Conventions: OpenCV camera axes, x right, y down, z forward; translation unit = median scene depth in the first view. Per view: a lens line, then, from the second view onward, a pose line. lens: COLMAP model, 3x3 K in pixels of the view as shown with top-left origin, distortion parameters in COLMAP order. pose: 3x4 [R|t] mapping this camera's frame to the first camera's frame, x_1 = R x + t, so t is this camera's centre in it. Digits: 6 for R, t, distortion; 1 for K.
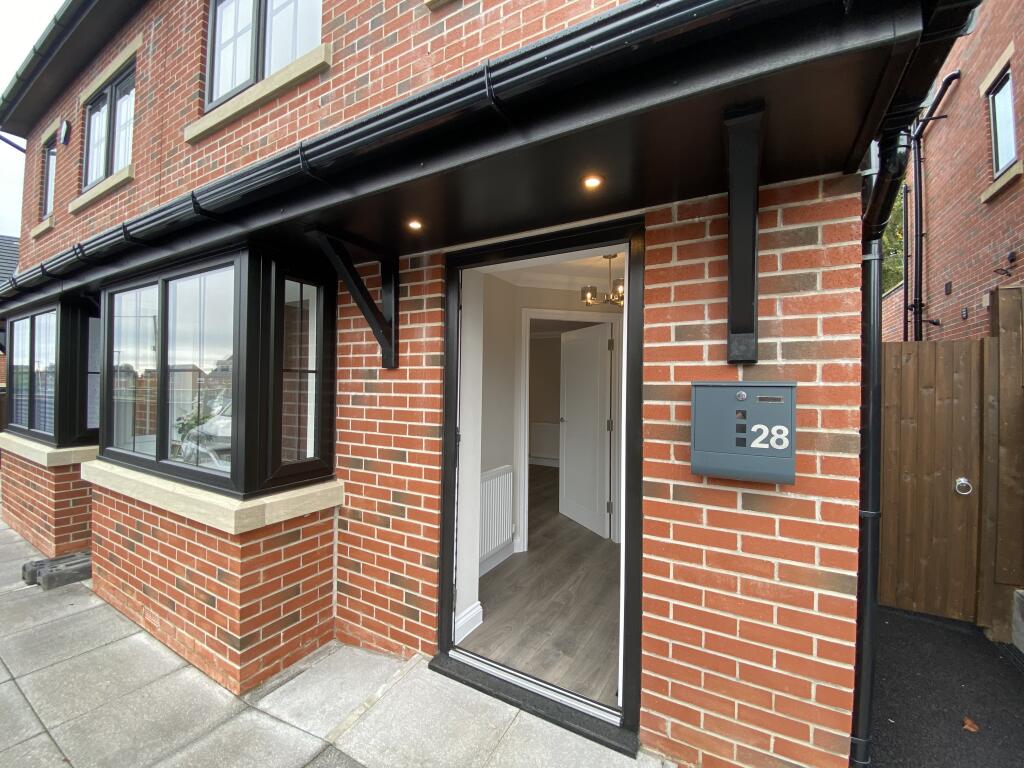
lens RADIAL K [[415.9, 0, 509.4], [0, 415.9, 383.9], [0, 0, 1]] dist [-0.000991, -0.000456]
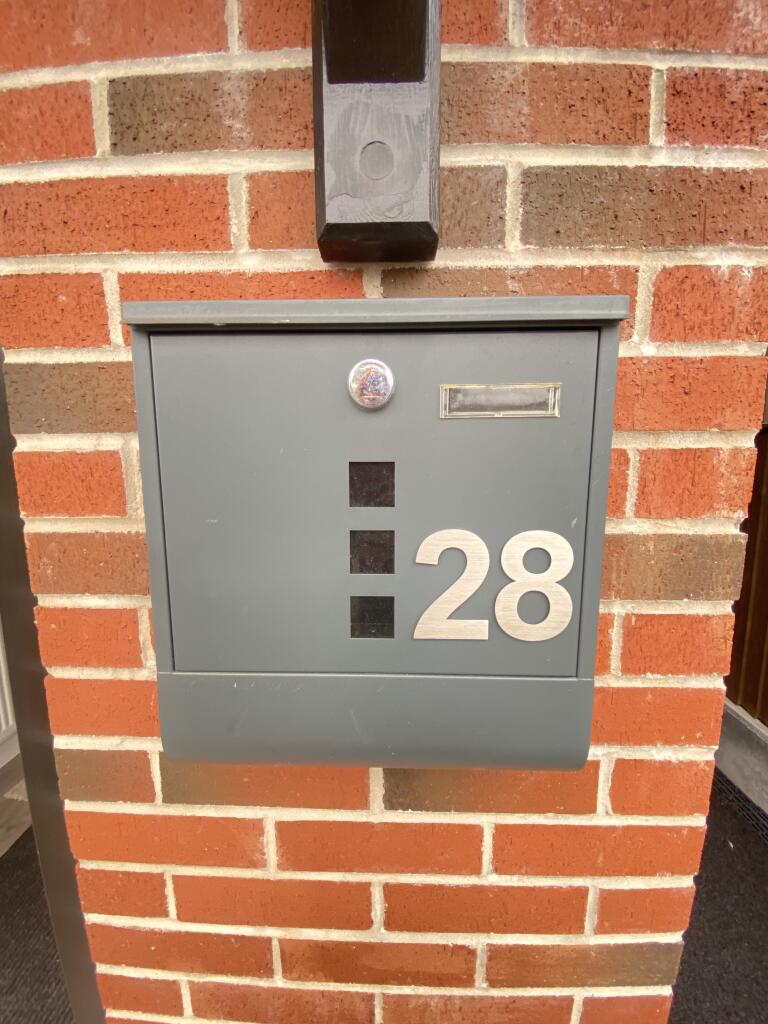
lens RADIAL K [[415.9, 0, 388.8], [0, 415.9, 515.2], [0, 0, 1]] dist [-0.000991, -0.000456]
pose [[0.882138, -0.081838, 0.463827, 0.459099], [0.007885, 0.987217, 0.159188, 0.056518], [-0.470925, -0.136769, 0.871507, 0.800103]]
